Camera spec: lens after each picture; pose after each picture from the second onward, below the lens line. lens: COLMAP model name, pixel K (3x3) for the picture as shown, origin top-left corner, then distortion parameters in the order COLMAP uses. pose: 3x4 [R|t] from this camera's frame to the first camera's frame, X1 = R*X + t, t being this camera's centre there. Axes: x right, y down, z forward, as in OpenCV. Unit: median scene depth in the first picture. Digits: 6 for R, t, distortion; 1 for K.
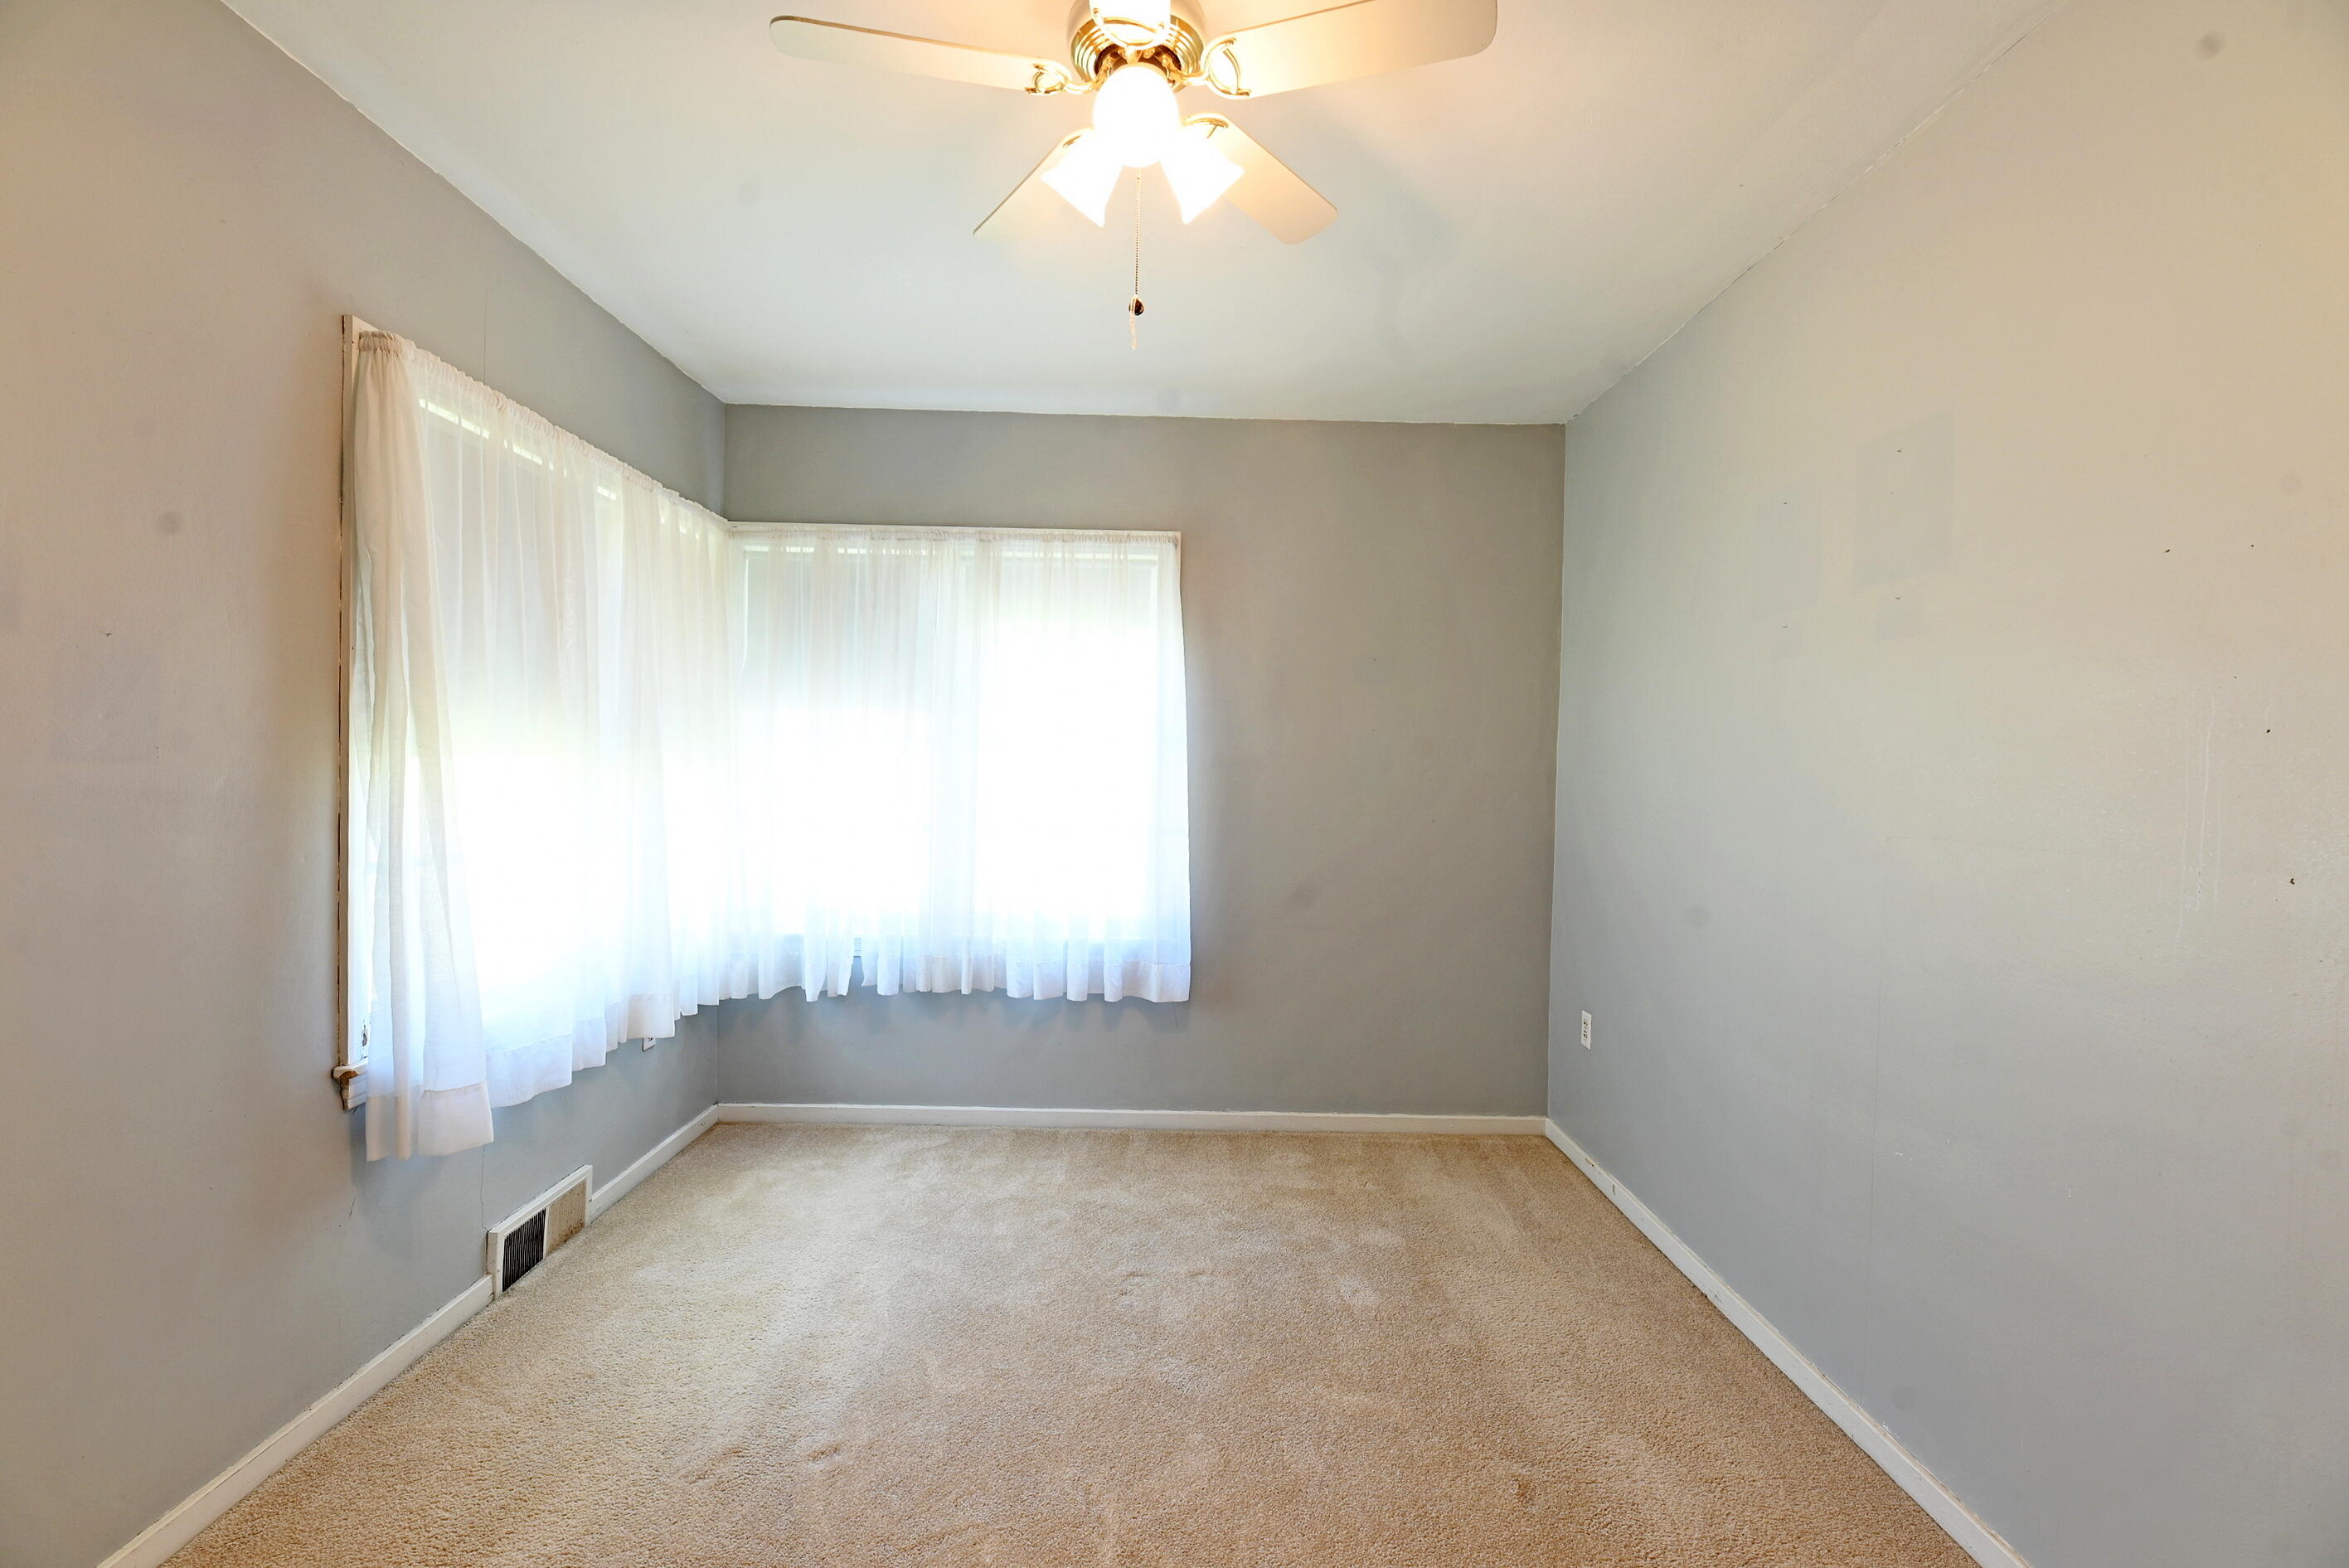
lens RADIAL K [[986.7, 0, 1160.3], [0, 986.7, 786.9], [0, 0, 1]] dist [-0.001079, -0.003980]
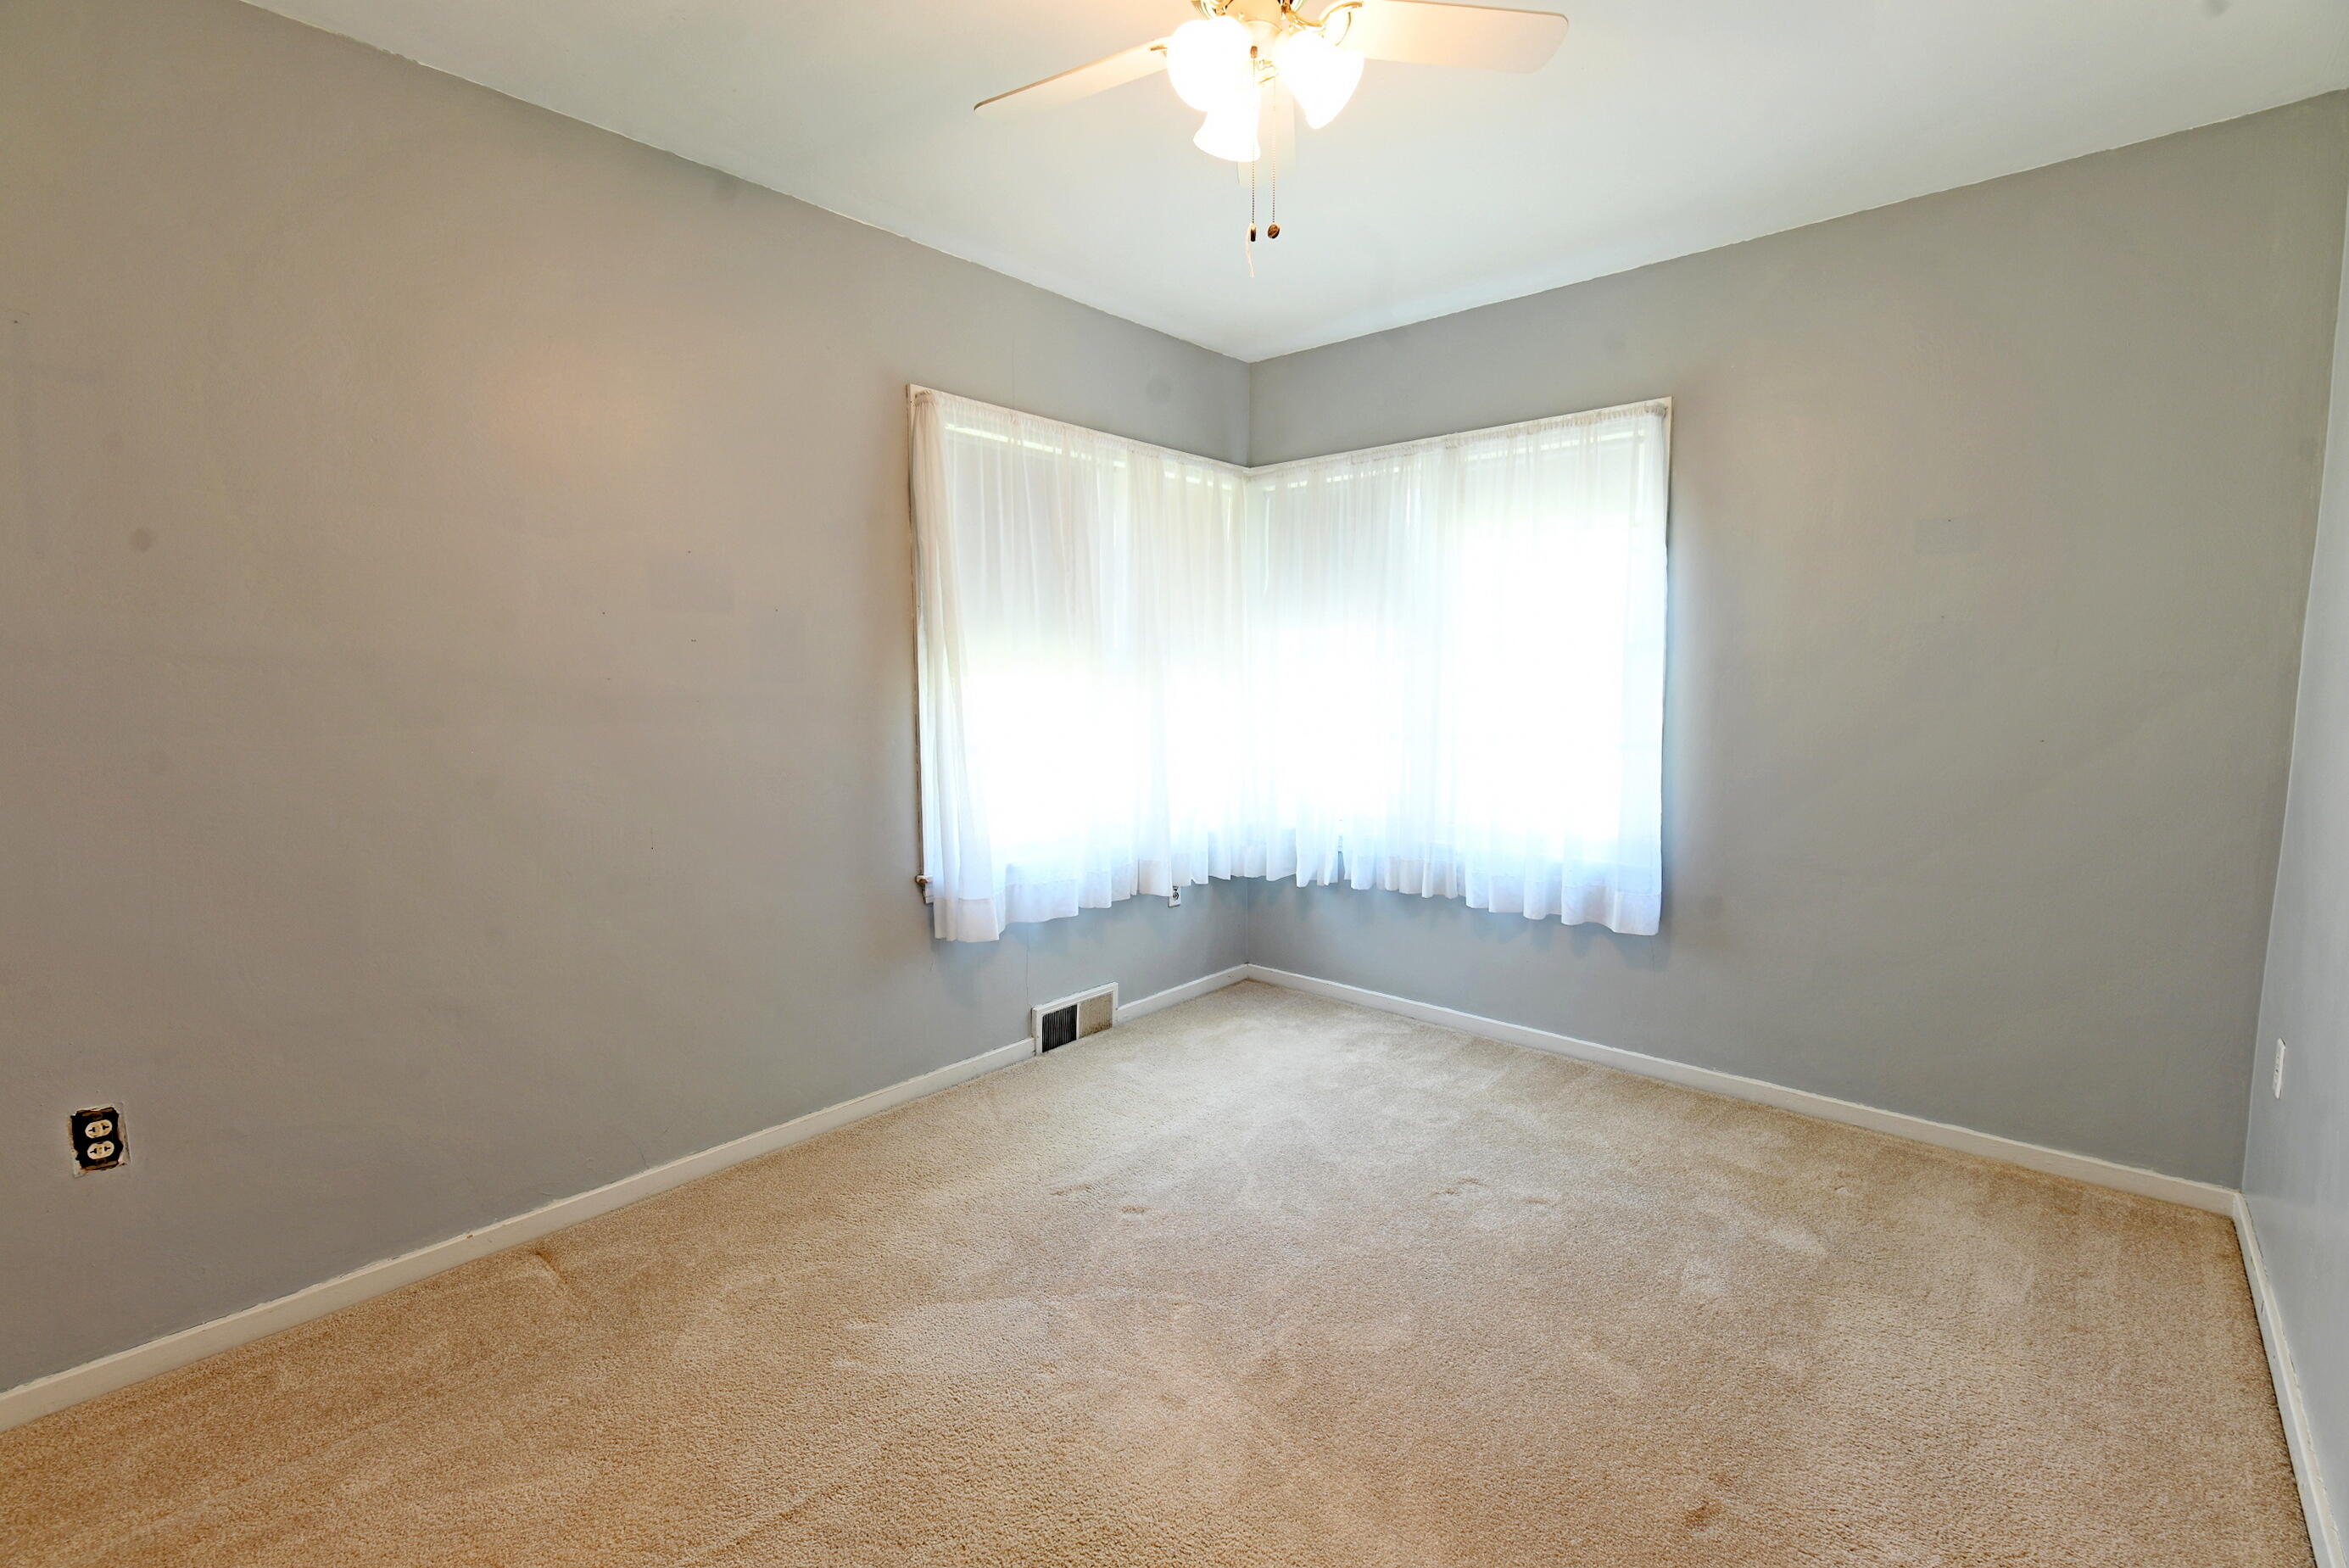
lens RADIAL K [[986.7, 0, 1160.3], [0, 986.7, 786.9], [0, 0, 1]] dist [-0.001079, -0.003980]
pose [[0.750301, 0.053069, -0.658962, 0.285723], [0.002336, 0.996554, 0.082916, 0.007193], [0.661092, -0.063751, 0.747592, 0.047637]]
